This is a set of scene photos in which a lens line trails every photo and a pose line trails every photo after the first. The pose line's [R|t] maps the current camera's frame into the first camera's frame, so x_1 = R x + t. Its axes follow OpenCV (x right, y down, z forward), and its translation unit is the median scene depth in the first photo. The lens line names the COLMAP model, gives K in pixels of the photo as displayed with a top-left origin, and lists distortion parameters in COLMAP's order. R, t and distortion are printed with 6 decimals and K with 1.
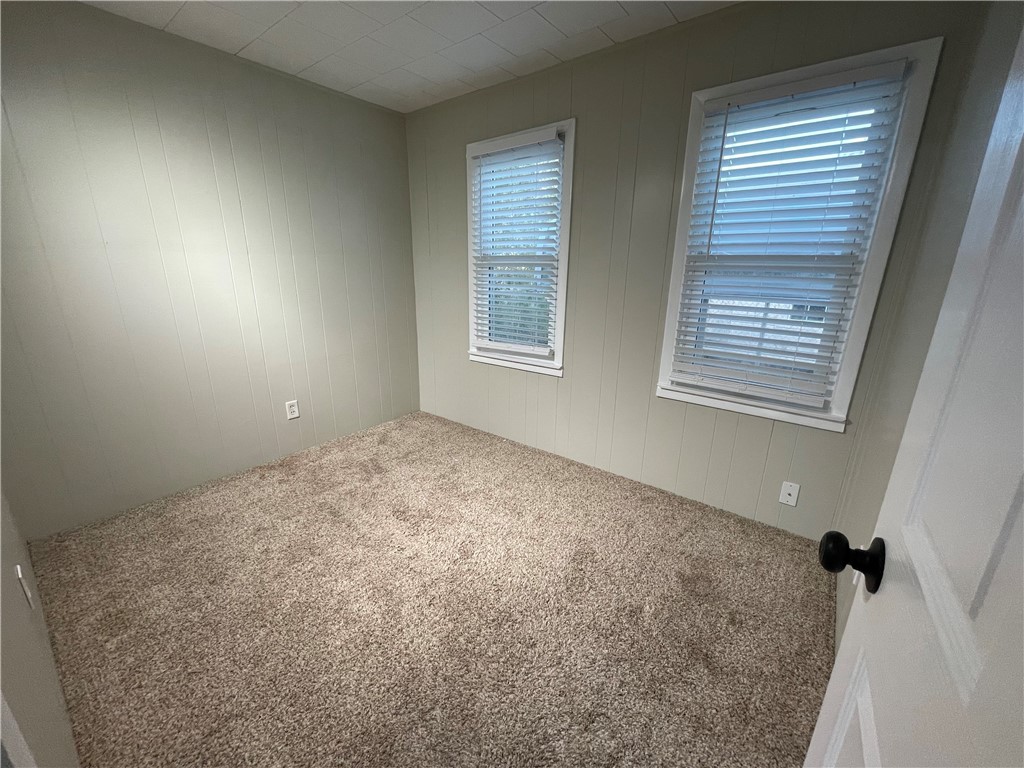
lens RADIAL K [[412.9, 0, 510.3], [0, 412.9, 385.6], [0, 0, 1]] dist [-0.011303, 0.005566]
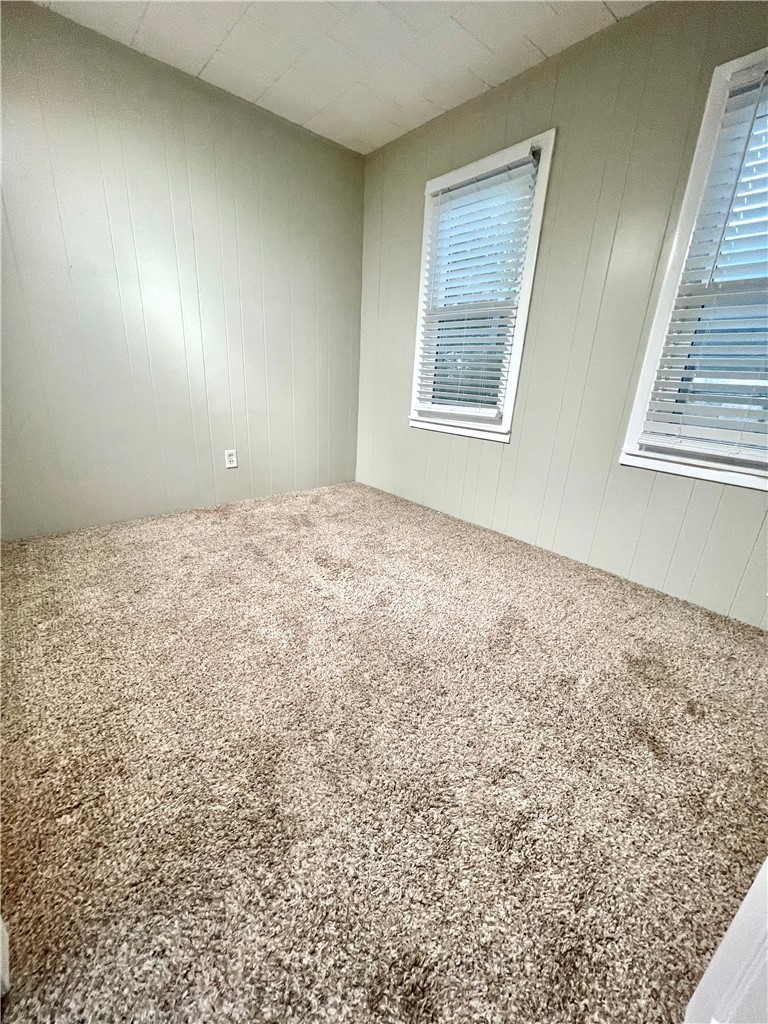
lens RADIAL K [[412.9, 0, 384.0], [0, 412.9, 512.0], [0, 0, 1]] dist [-0.011303, 0.005566]
pose [[0.982175, 0.095143, -0.162109, 0.028961], [-0.088046, 0.994839, 0.050429, 0.167171], [0.166071, -0.035257, 0.985483, 0.089900]]
